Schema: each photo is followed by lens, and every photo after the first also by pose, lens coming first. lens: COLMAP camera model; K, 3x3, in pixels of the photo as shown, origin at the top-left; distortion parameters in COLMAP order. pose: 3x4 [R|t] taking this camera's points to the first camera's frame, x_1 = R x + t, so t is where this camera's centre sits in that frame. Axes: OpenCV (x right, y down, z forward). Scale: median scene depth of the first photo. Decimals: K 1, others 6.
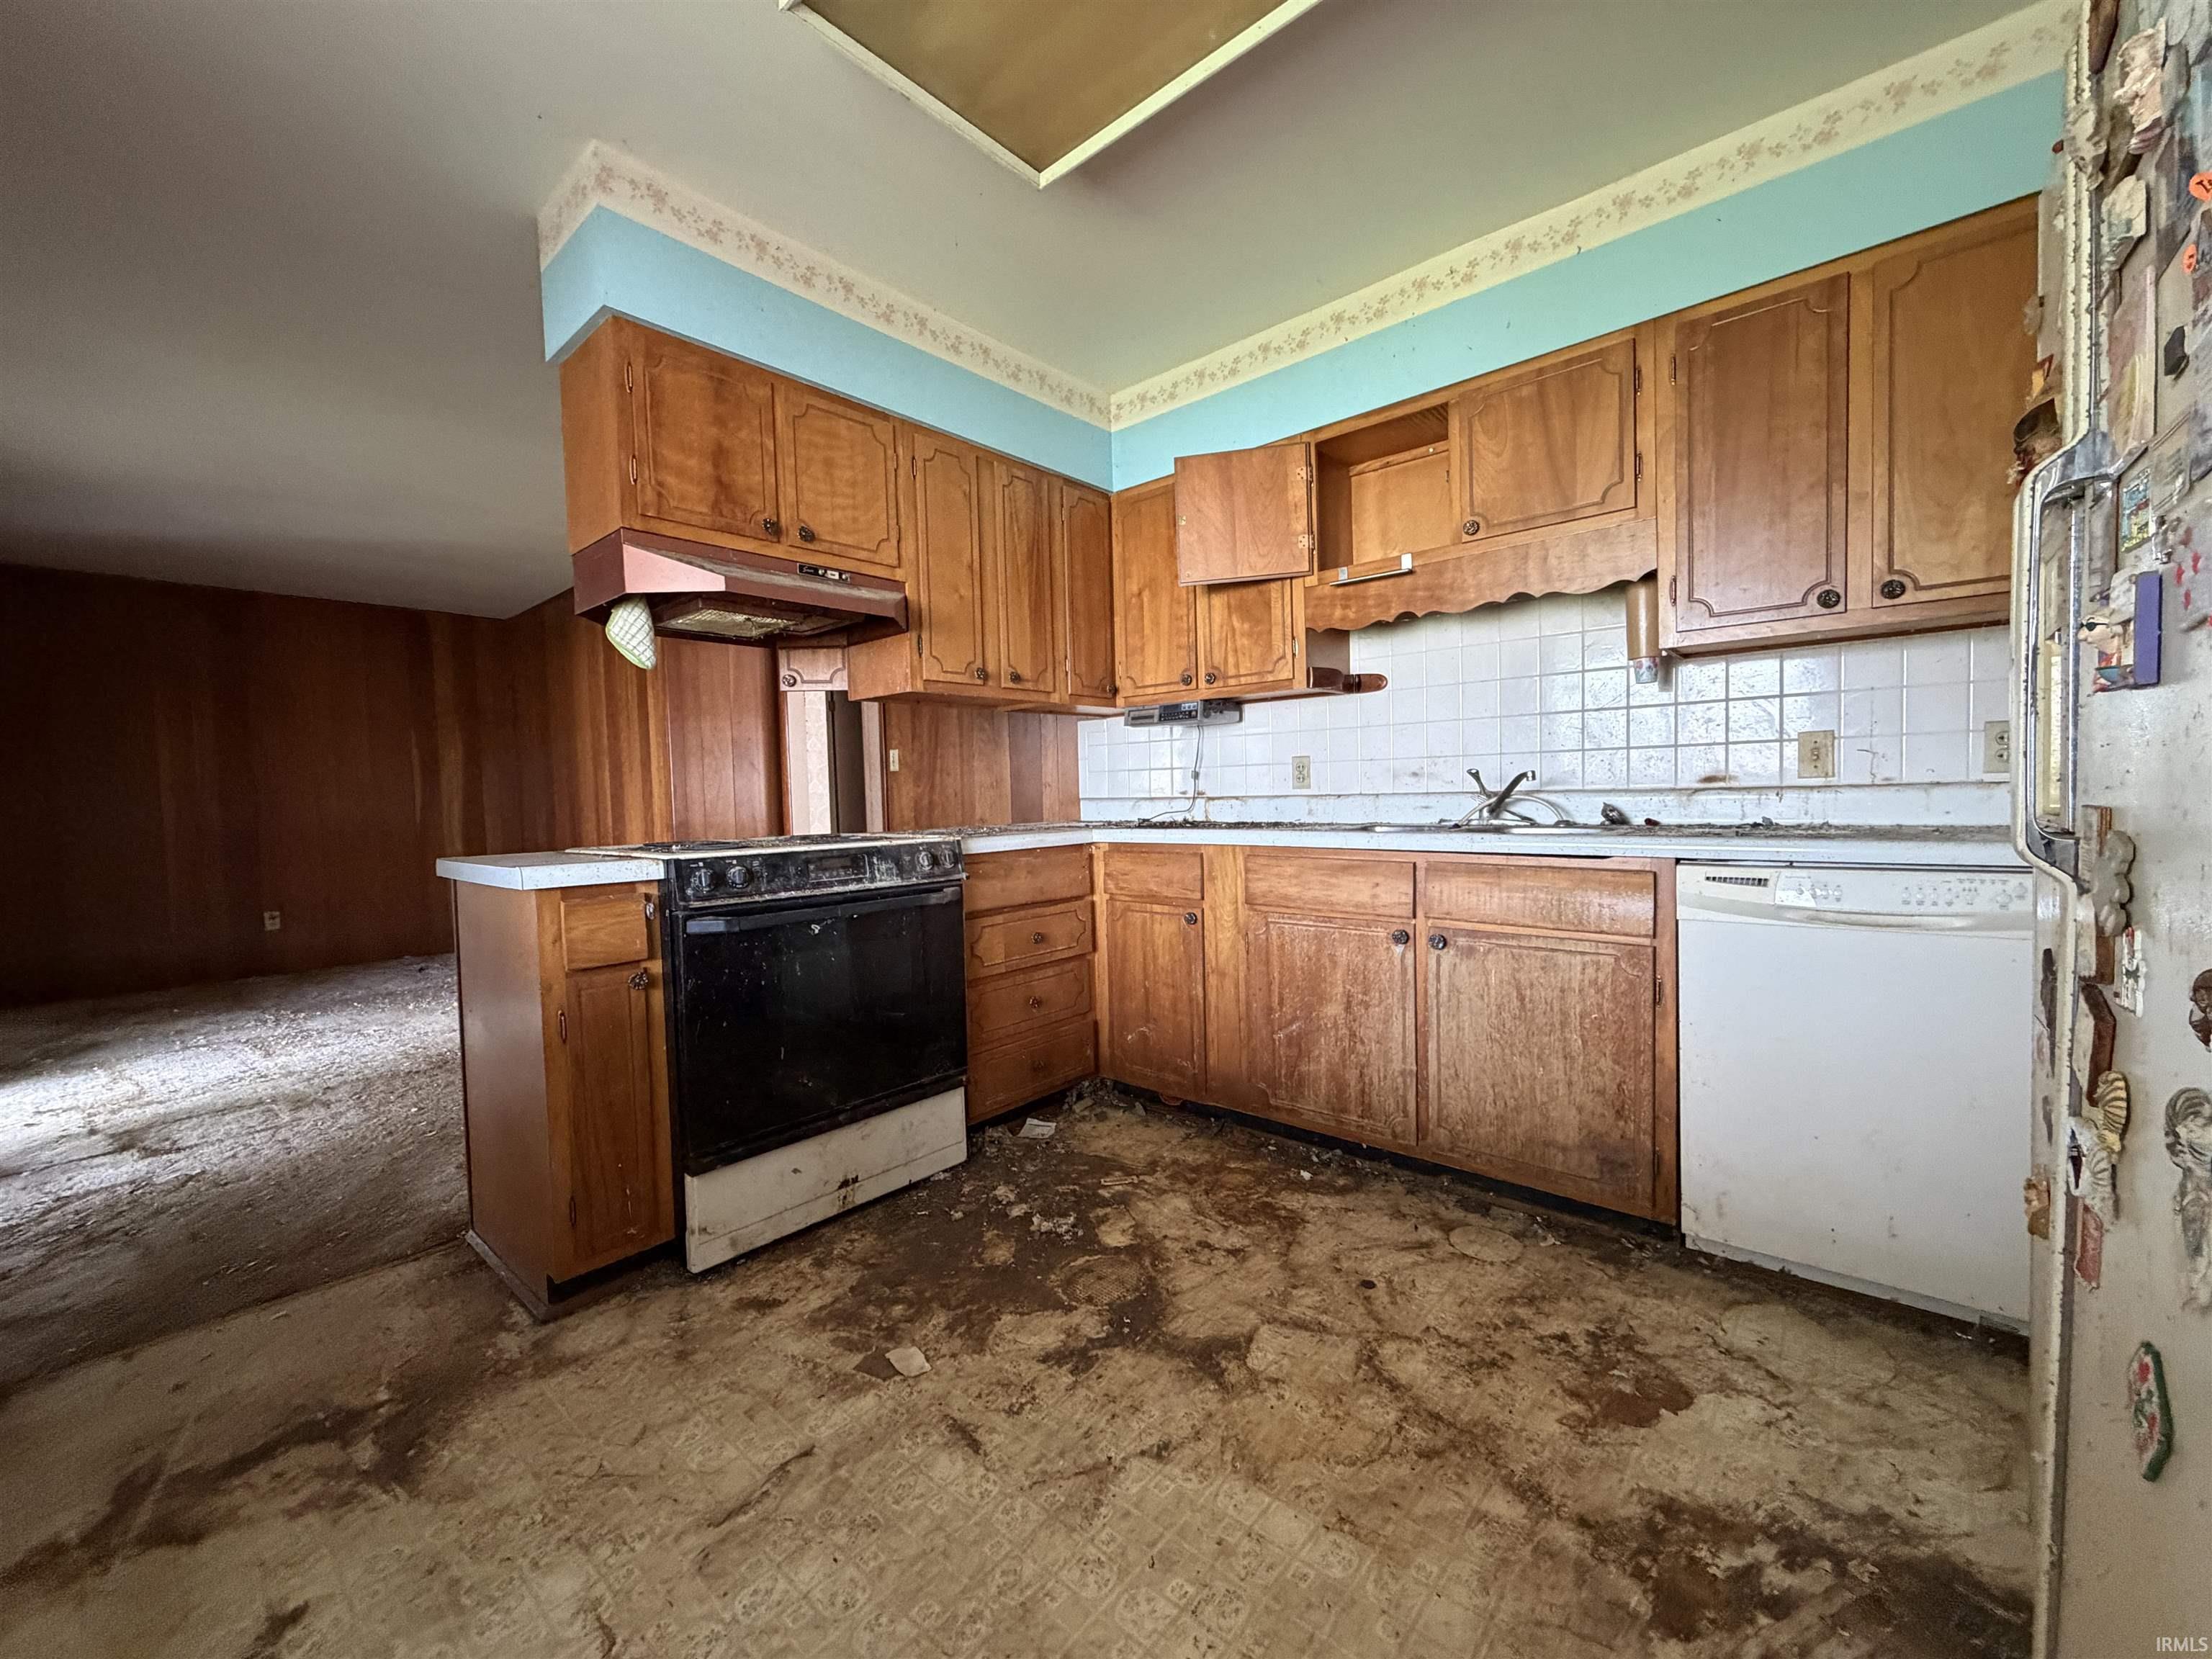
lens RADIAL K [[881.8, 0, 1101.1], [0, 881.8, 824.2], [0, 0, 1]] dist [0.000982, -0.000159]
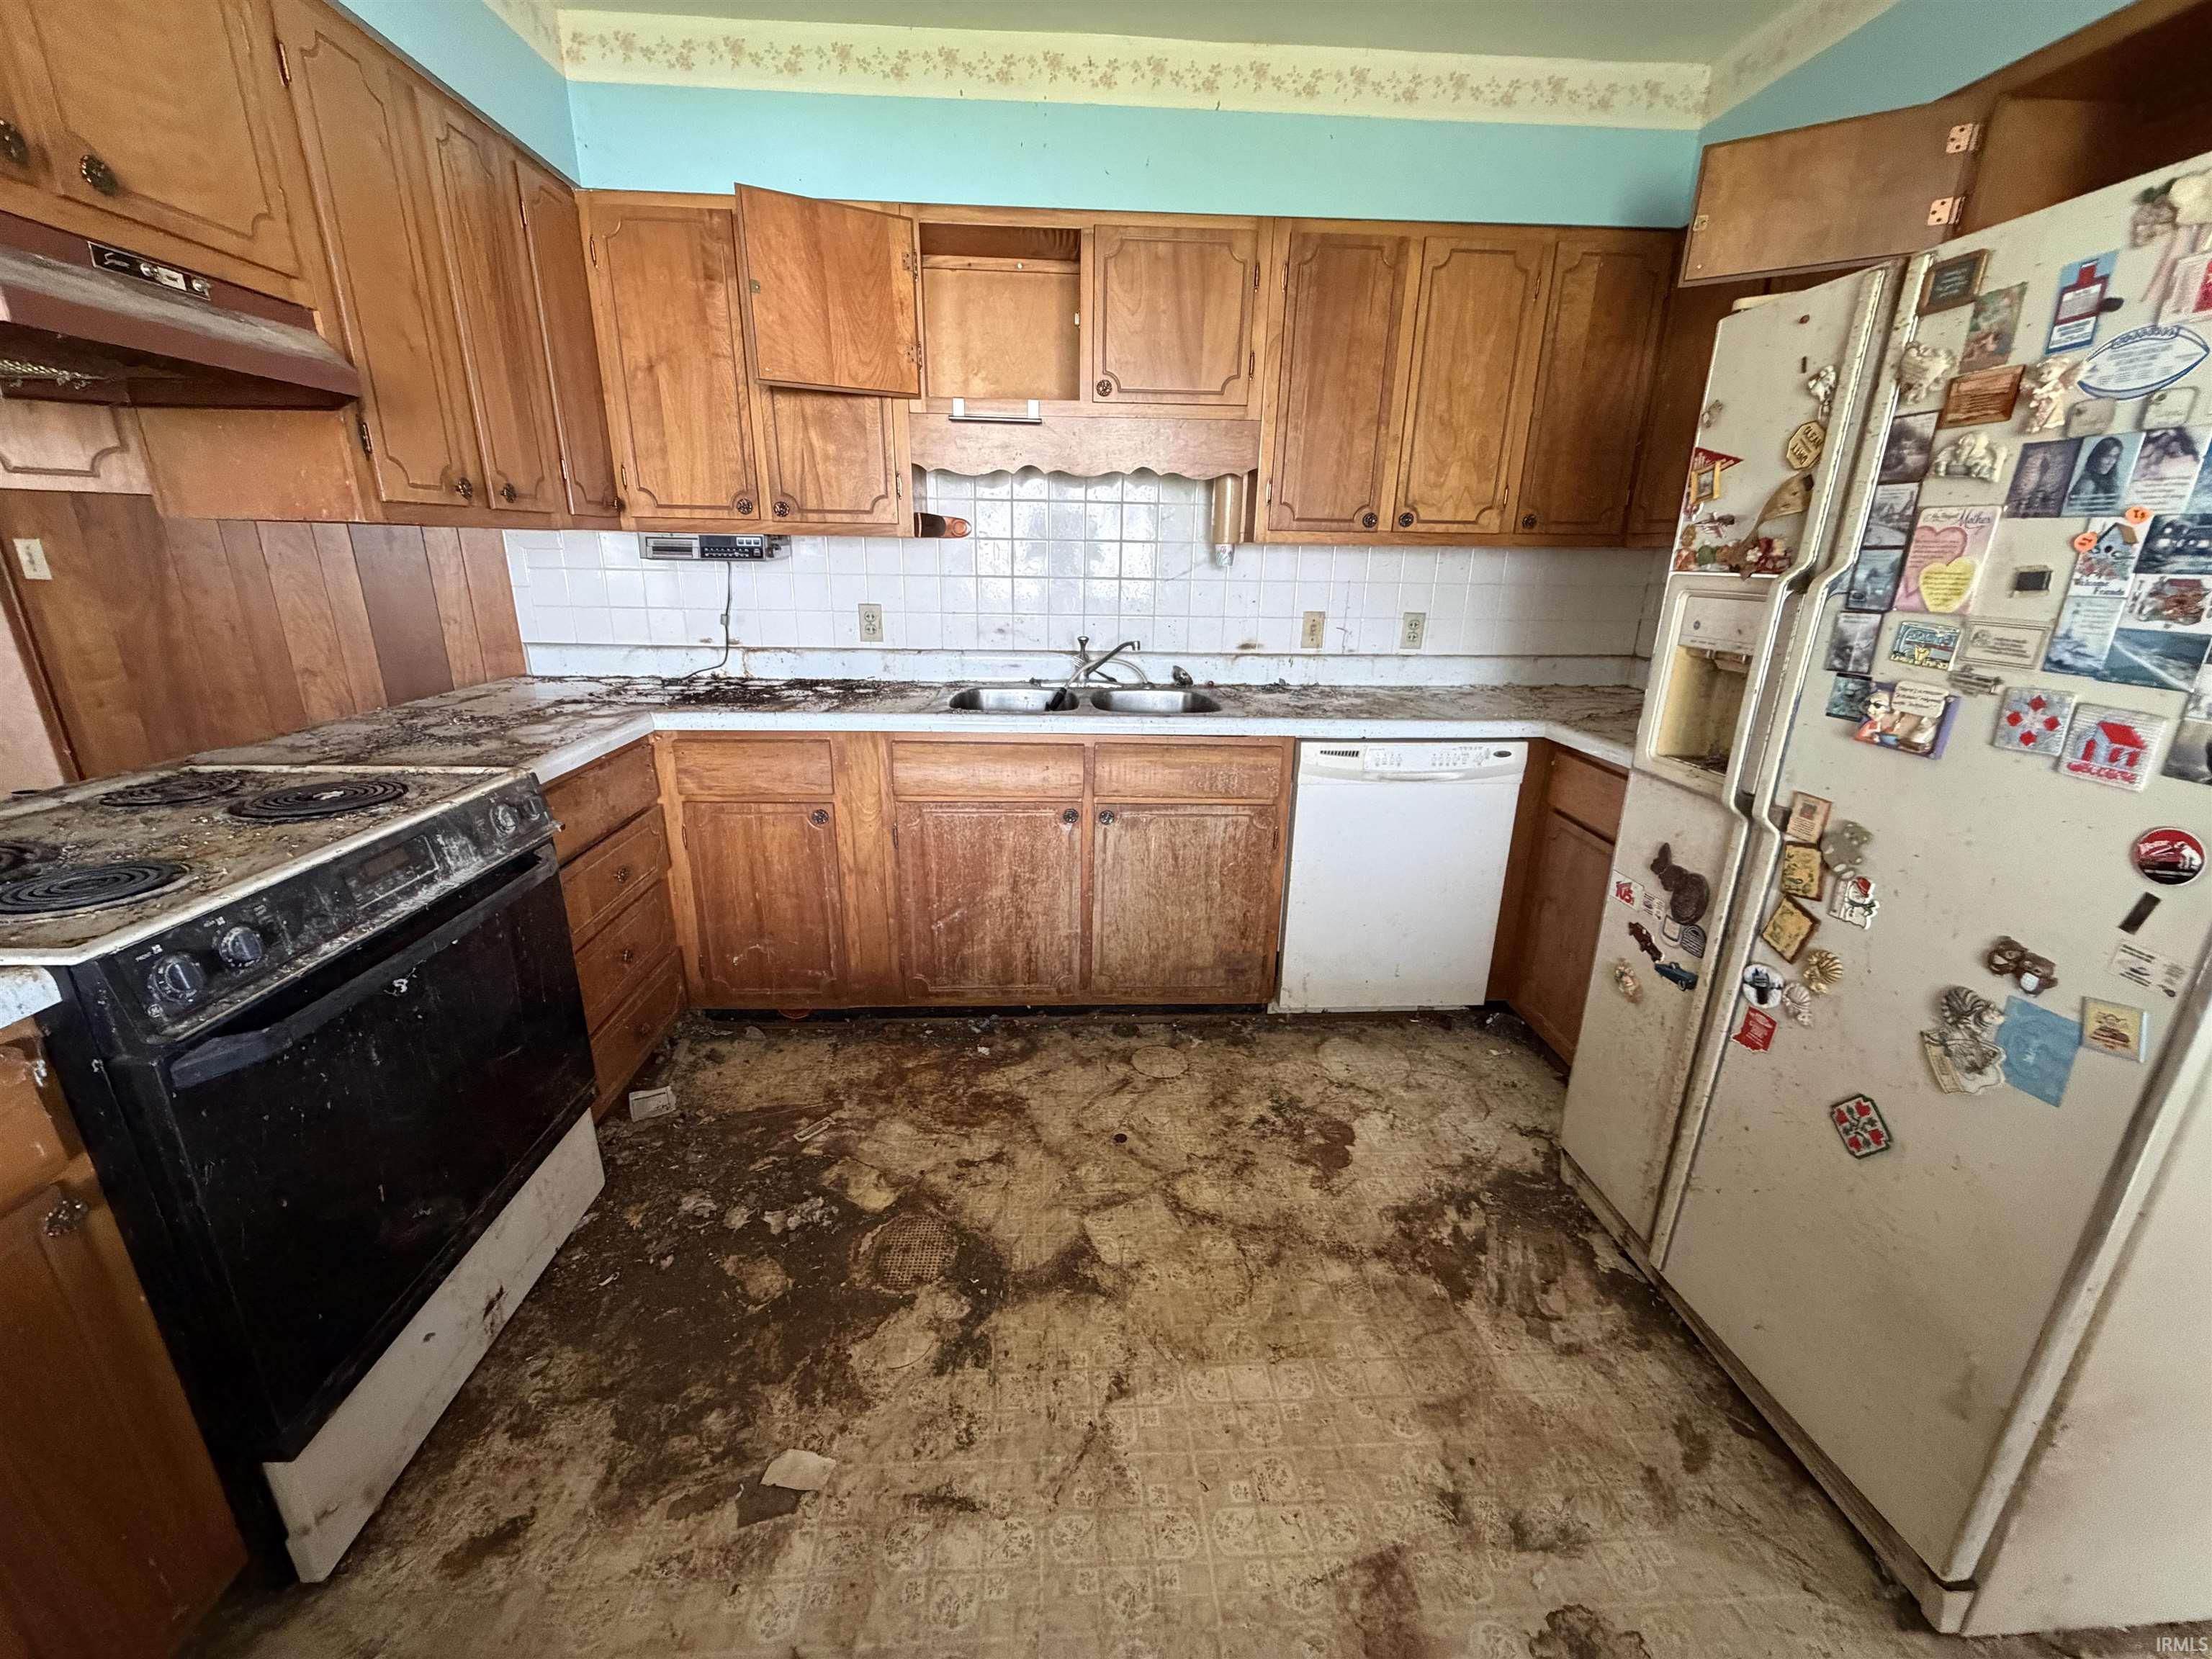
lens RADIAL K [[881.8, 0, 1101.1], [0, 881.8, 824.2], [0, 0, 1]] dist [0.000982, -0.000159]
pose [[0.712042, -0.173577, 0.680343, -0.344289], [-0.012069, 0.965793, 0.259035, -0.132787], [-0.702033, -0.192655, 0.685590, 0.264827]]
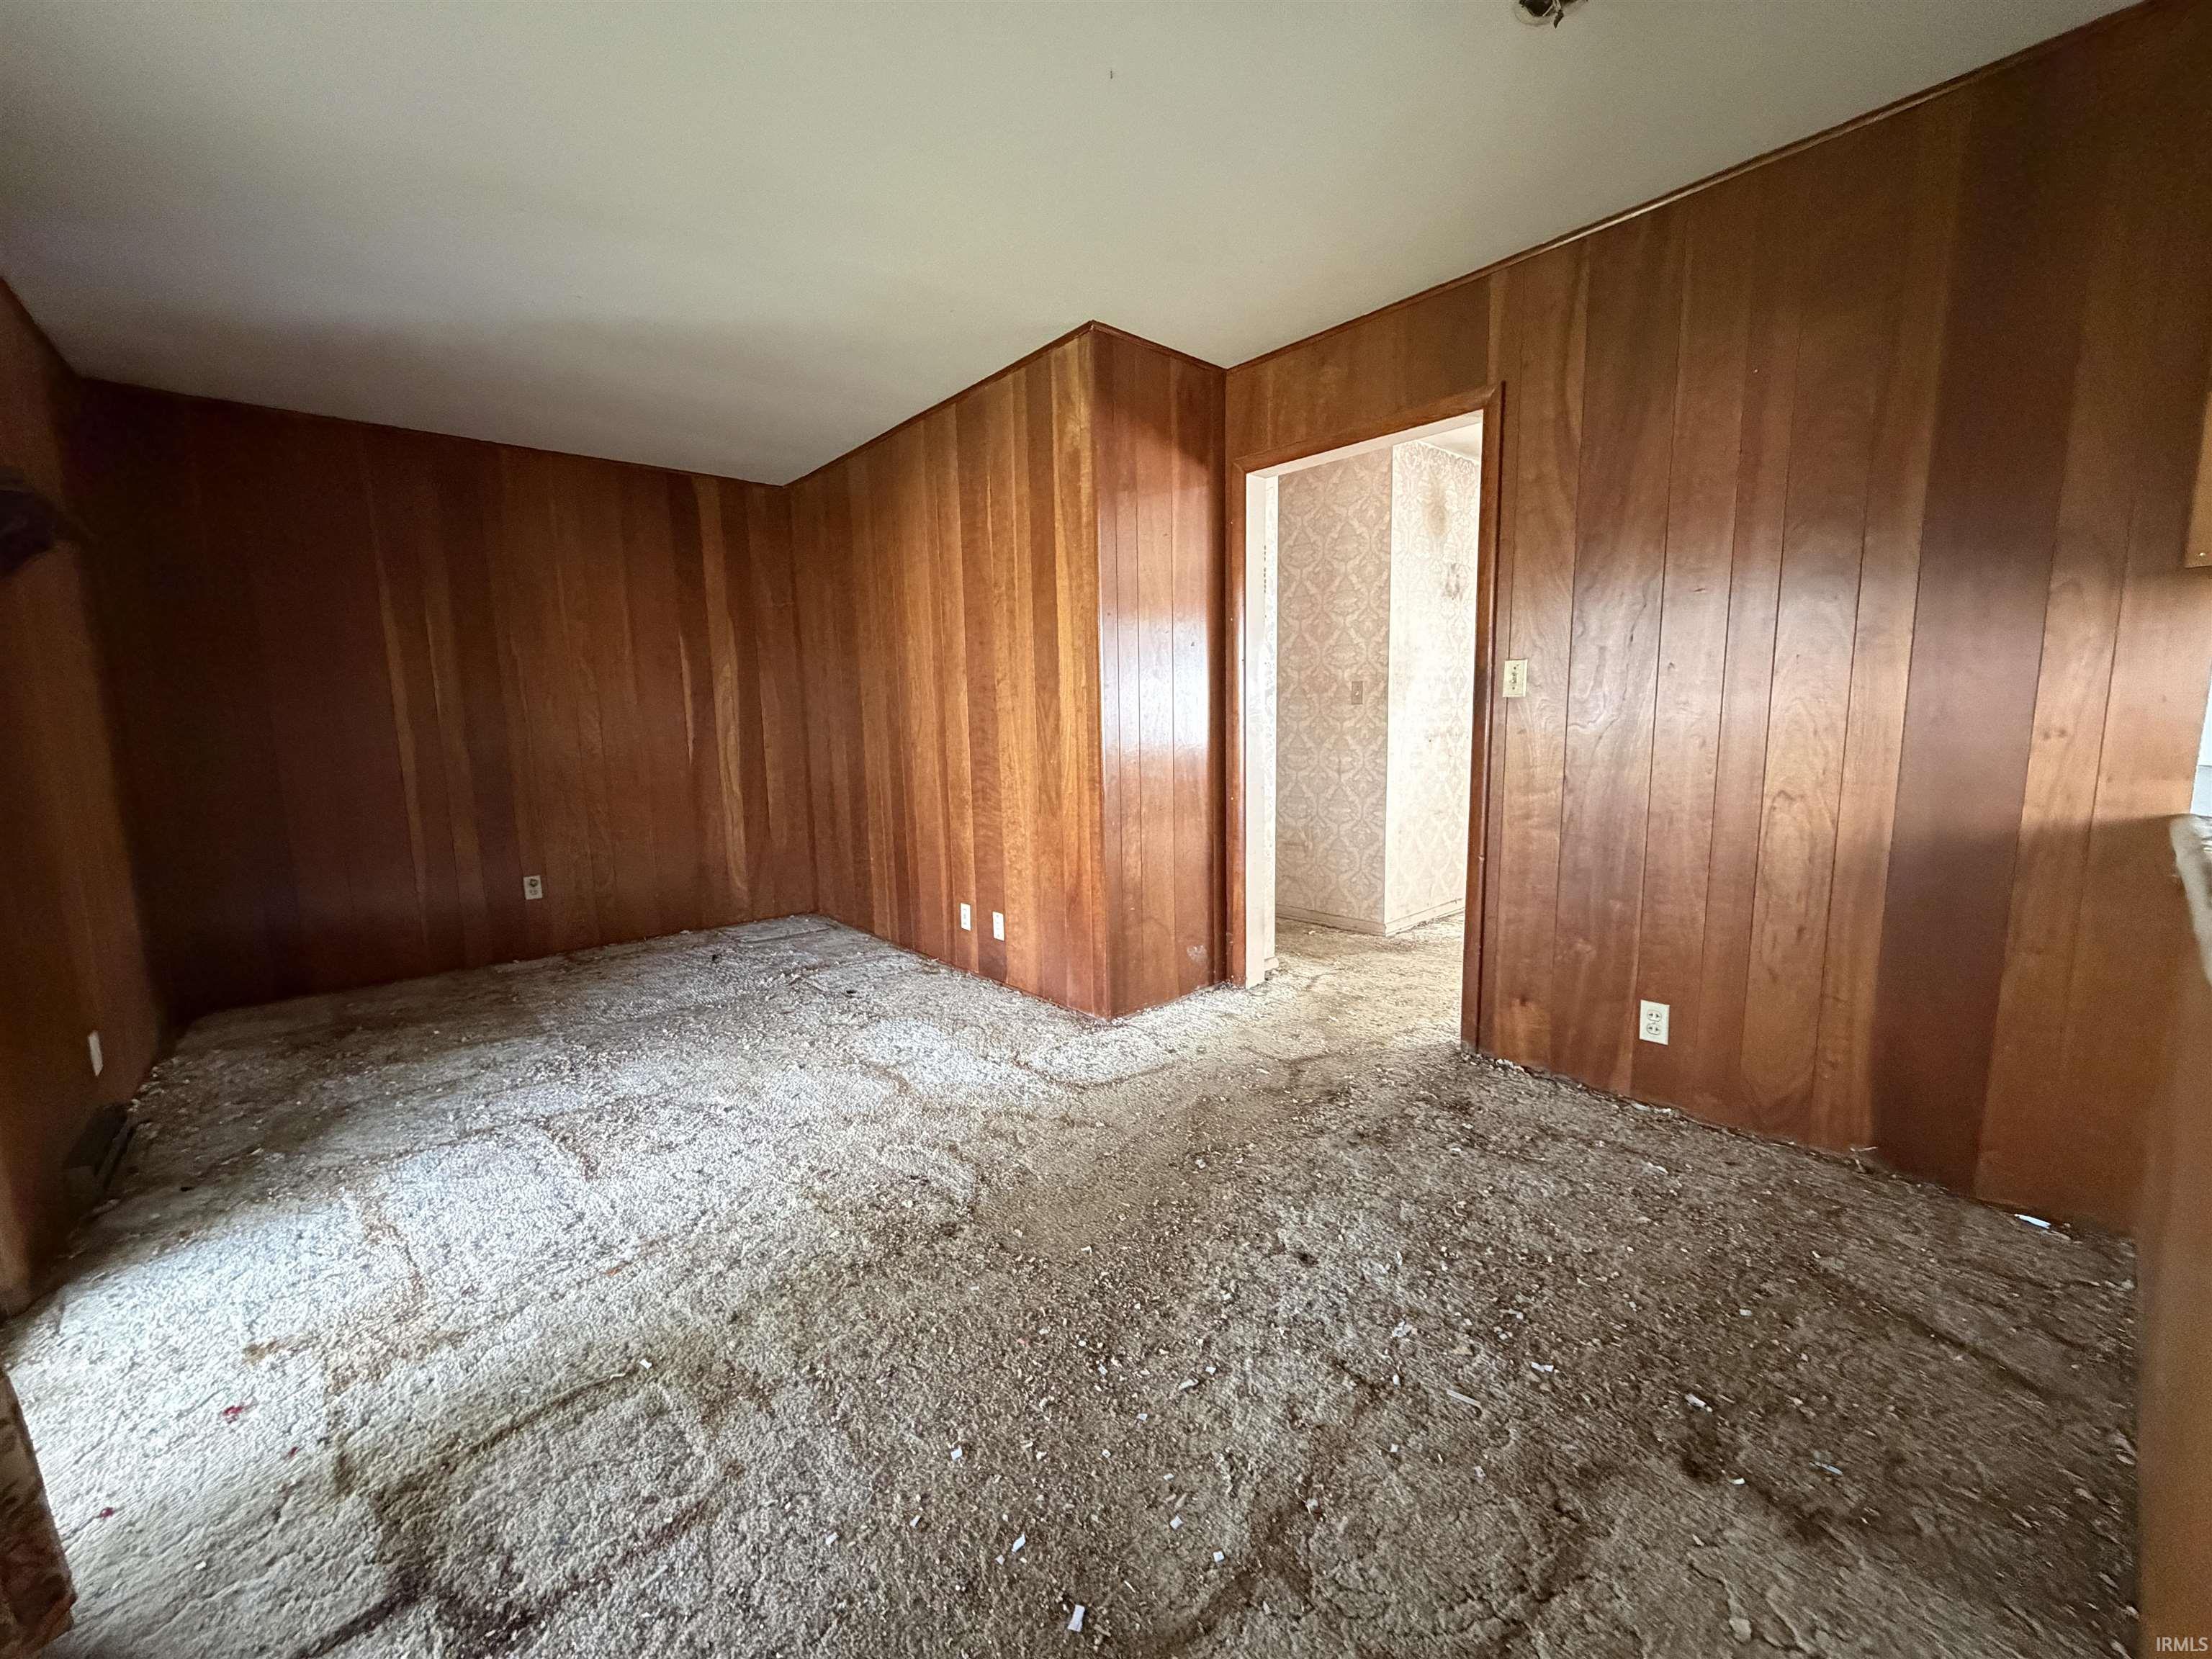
lens RADIAL K [[884.4, 0, 1101.7], [0, 884.4, 837.4], [0, 0, 1]] dist [0.000764, 0.000008]
pose [[0.990213, 0.027487, -0.136832, -0.885125], [-0.013051, 0.994355, 0.105301, -0.054965], [0.138954, -0.102485, 0.984982, 0.807566]]
